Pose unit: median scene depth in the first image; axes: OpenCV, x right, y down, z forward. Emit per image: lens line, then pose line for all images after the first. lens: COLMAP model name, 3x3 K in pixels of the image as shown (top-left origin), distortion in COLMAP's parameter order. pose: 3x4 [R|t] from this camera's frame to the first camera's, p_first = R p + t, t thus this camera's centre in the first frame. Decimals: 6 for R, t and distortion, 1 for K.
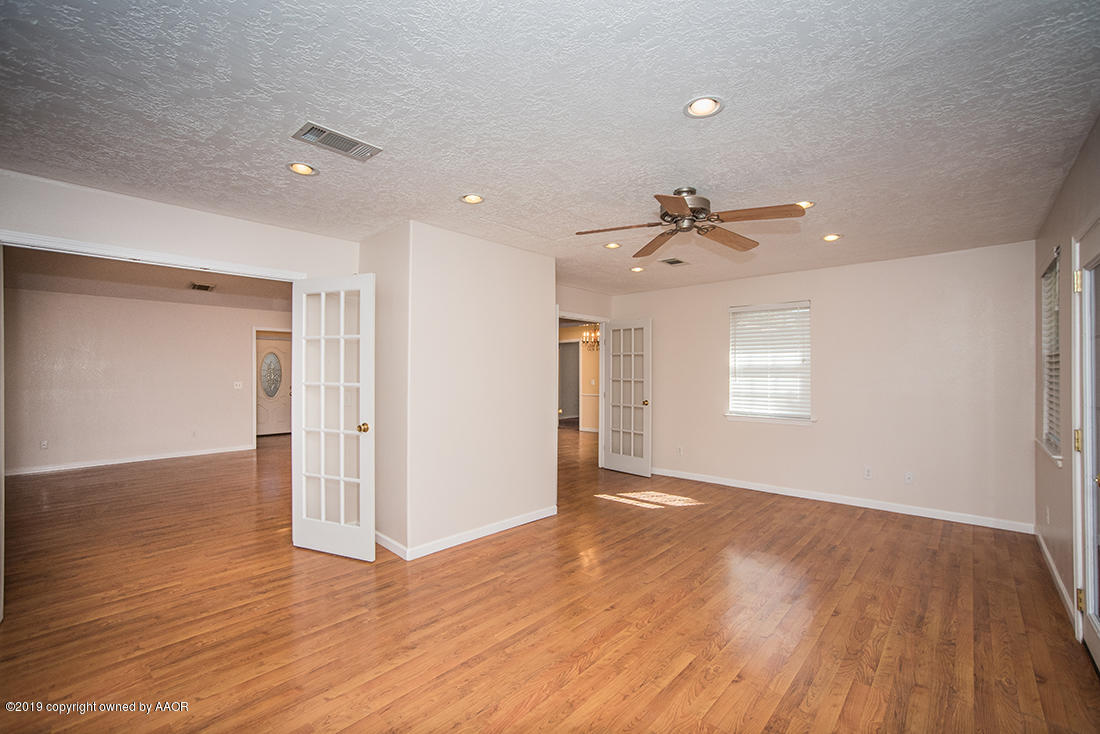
lens RADIAL K [[465.4, 0, 545.6], [0, 465.4, 368.7], [0, 0, 1]] dist [-0.047354, 0.023940]
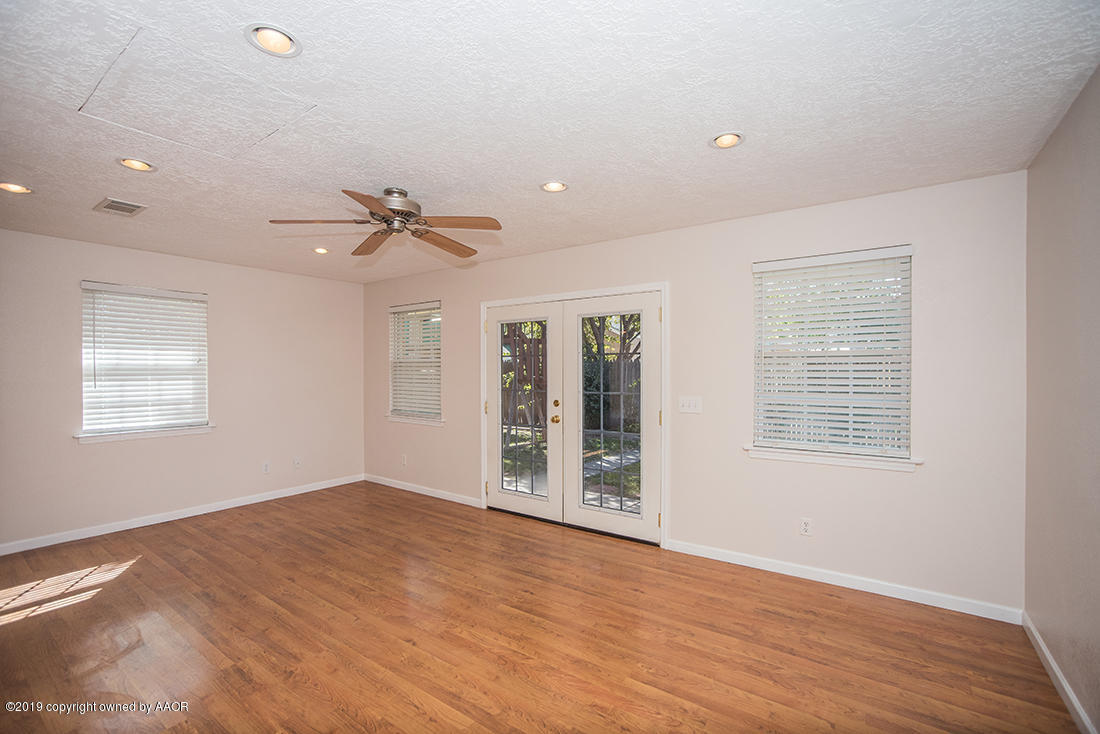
lens RADIAL K [[465.4, 0, 545.6], [0, 465.4, 368.7], [0, 0, 1]] dist [-0.047354, 0.023940]
pose [[-0.090409, 0.003754, 0.995898, -0.562639], [-0.004210, 0.999983, -0.004151, -0.001636], [-0.995896, -0.004568, -0.090392, 0.608116]]
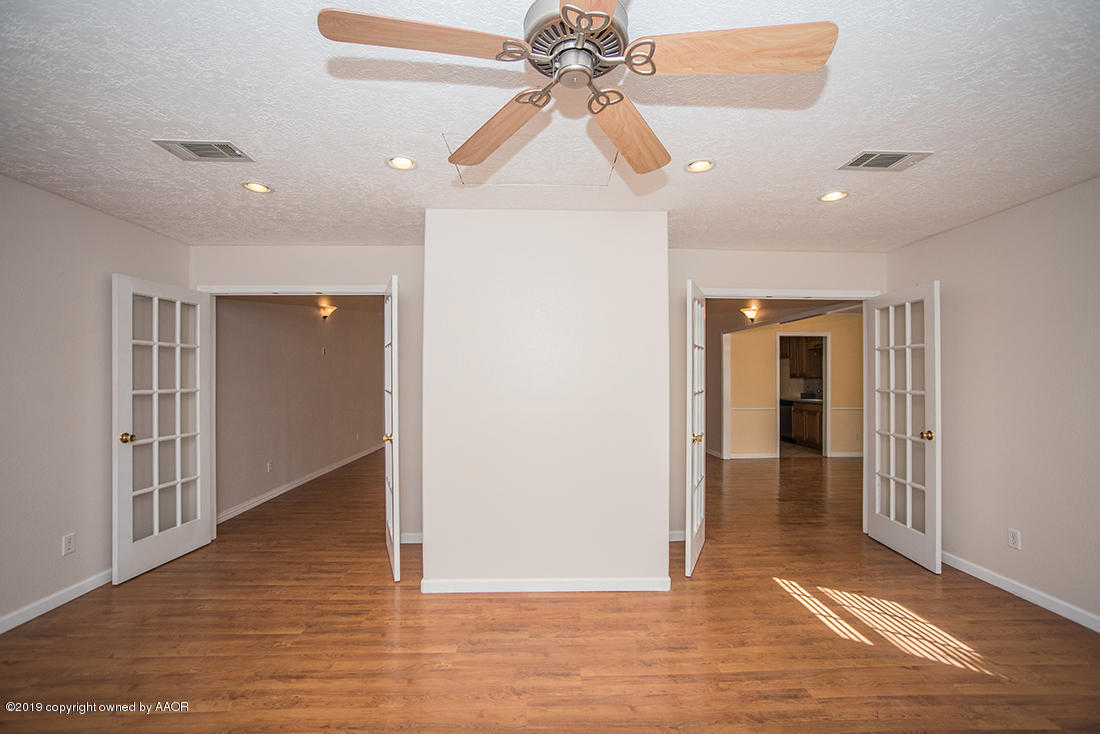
lens RADIAL K [[465.4, 0, 545.6], [0, 465.4, 368.7], [0, 0, 1]] dist [-0.047354, 0.023940]
pose [[0.708450, -0.013950, -0.705623, 0.482466], [0.005490, 0.999883, -0.014255, -0.000012], [0.705740, 0.006225, 0.708444, 0.518465]]
